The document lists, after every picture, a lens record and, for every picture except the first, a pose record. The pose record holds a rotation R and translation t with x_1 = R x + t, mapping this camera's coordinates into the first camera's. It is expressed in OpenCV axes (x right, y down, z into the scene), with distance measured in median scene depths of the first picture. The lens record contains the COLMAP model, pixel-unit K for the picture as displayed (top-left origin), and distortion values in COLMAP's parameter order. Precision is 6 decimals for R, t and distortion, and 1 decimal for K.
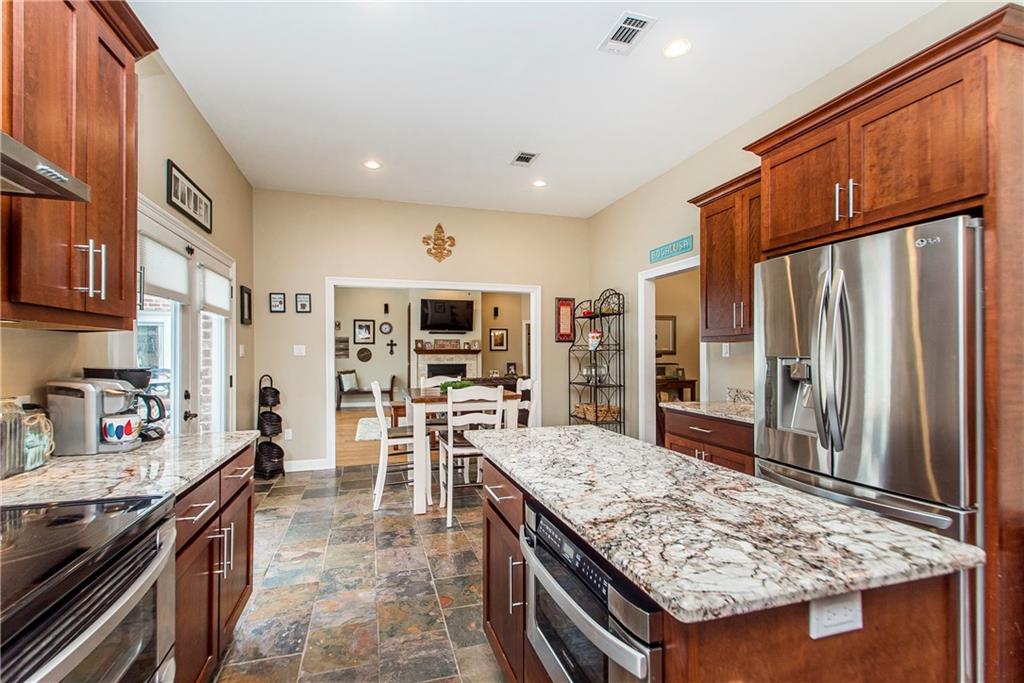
lens RADIAL K [[448.6, 0, 491.8], [0, 448.6, 347.8], [0, 0, 1]] dist [0.010621, -0.003211]
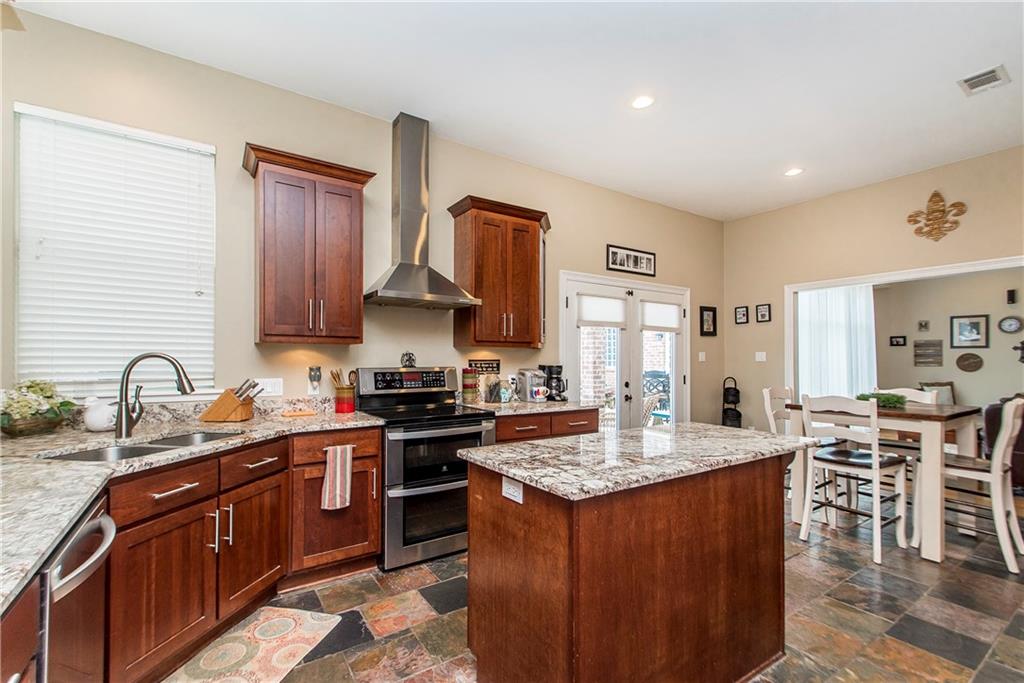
lens RADIAL K [[448.6, 0, 501.8], [0, 448.6, 353.6], [0, 0, 1]] dist [0.010621, -0.003211]
pose [[0.302964, -0.009027, -0.952959, 0.203133], [0.006827, 0.999950, -0.007302, 0.001110], [0.952978, -0.004294, 0.303010, 0.029130]]
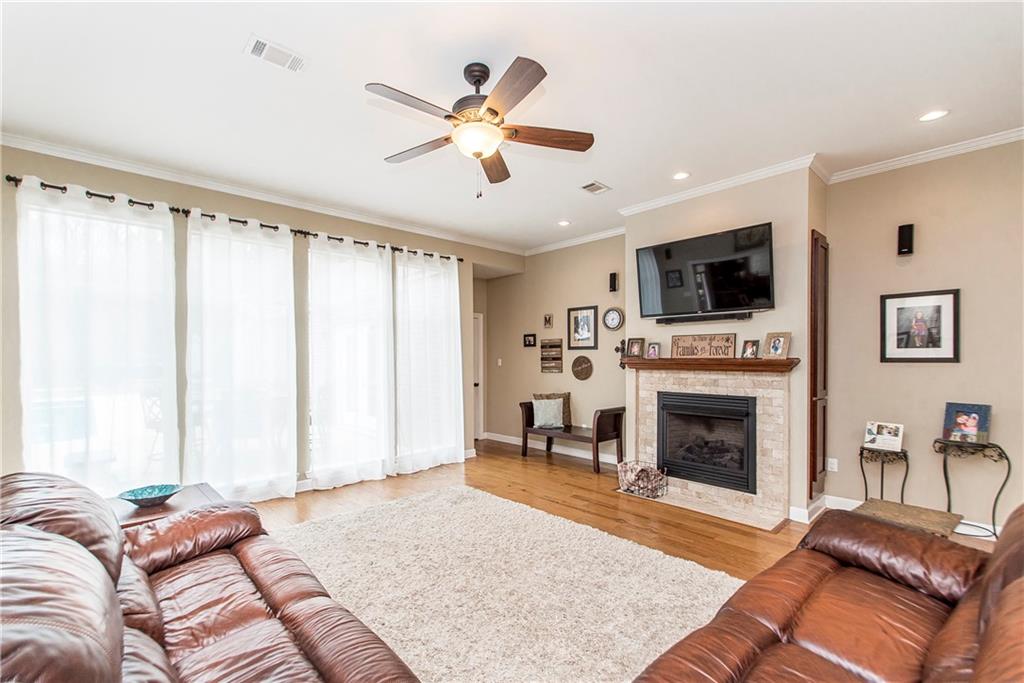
lens RADIAL K [[448.6, 0, 489.6], [0, 448.6, 360.2], [0, 0, 1]] dist [0.010621, -0.003211]
pose [[0.438617, 0.002844, -0.898670, 0.187904], [0.011568, 0.999894, 0.008810, -0.000927], [0.898600, -0.014260, 0.438537, 0.654066]]
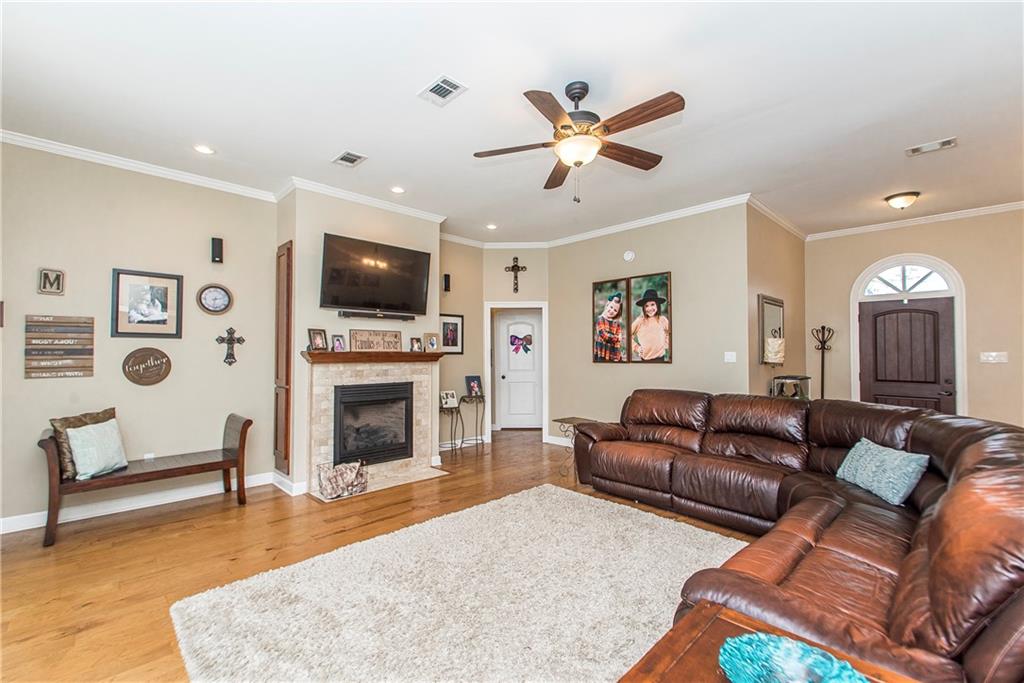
lens RADIAL K [[448.6, 0, 507.5], [0, 448.6, 339.6], [0, 0, 1]] dist [0.010621, -0.003211]
pose [[0.876954, 0.014466, 0.480357, -0.206389], [-0.006262, 0.999806, -0.018676, -0.001371], [-0.480534, 0.013370, 0.876874, 0.539786]]
